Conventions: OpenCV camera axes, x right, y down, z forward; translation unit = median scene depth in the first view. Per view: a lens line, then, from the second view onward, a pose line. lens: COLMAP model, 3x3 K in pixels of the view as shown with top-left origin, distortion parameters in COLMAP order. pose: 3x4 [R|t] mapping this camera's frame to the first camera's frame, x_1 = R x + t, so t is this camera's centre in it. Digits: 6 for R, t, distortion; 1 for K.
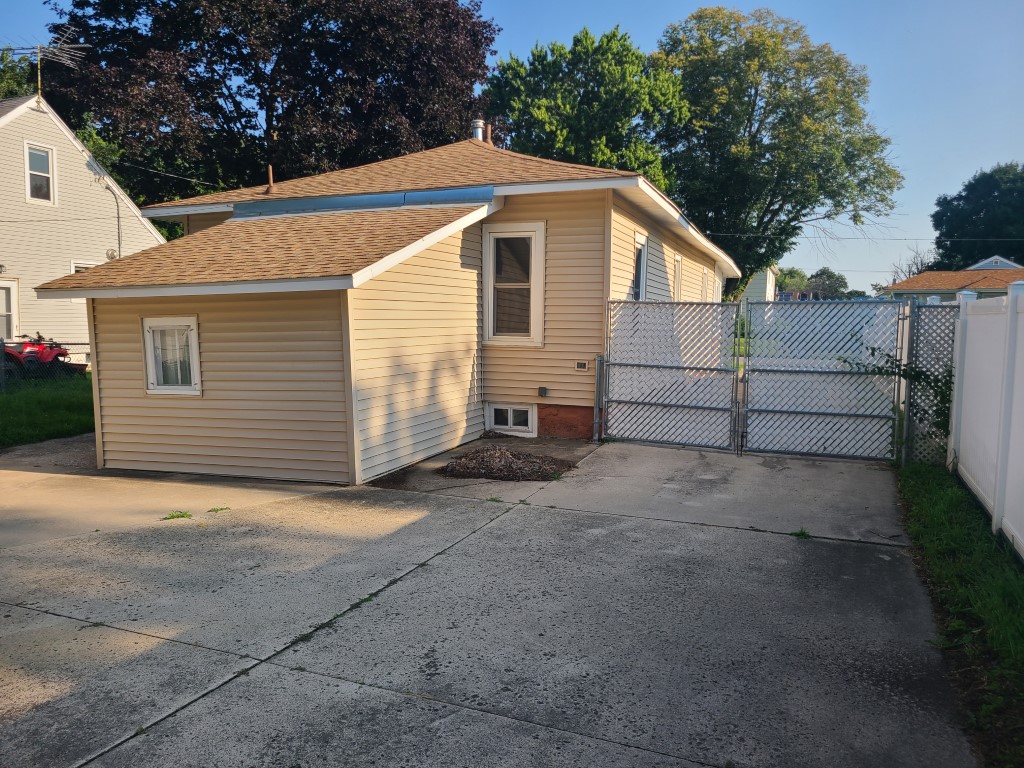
lens RADIAL K [[776.8, 0, 513.0], [0, 776.8, 386.6], [0, 0, 1]] dist [0.050133, -0.012464]
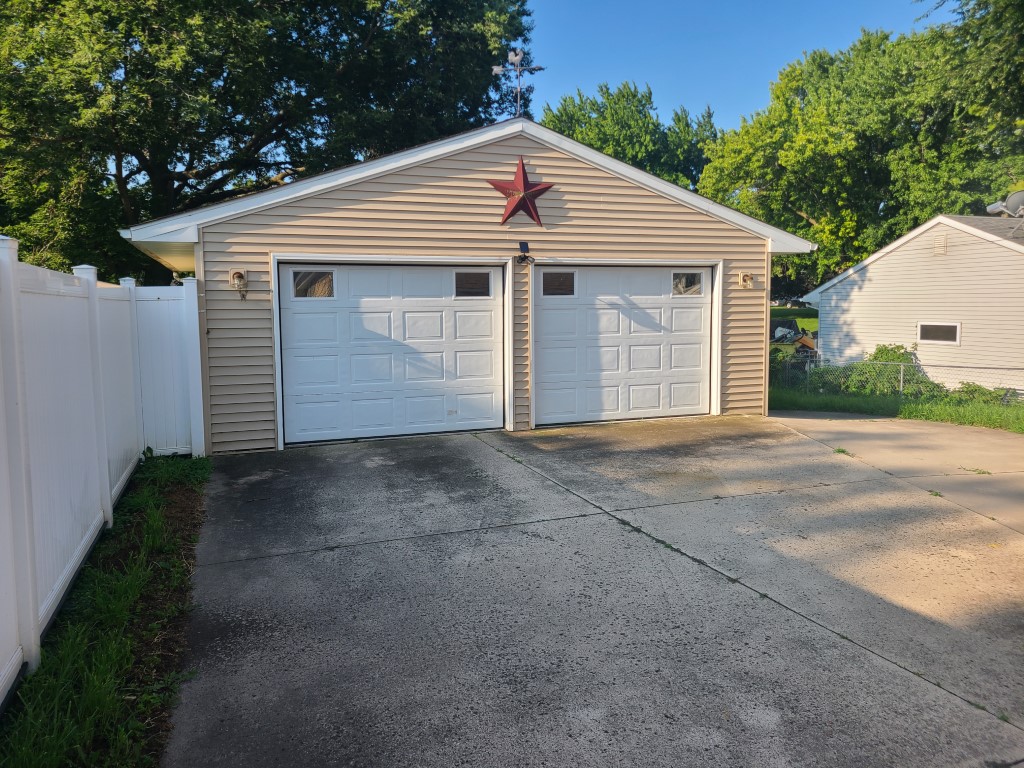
lens RADIAL K [[776.8, 0, 511.0], [0, 776.8, 384.9], [0, 0, 1]] dist [0.050133, -0.012464]
pose [[-0.740116, 0.060339, -0.669766, 0.737578], [-0.062461, 0.985493, 0.157805, -0.131963], [0.669572, 0.158629, -0.725611, 1.613049]]
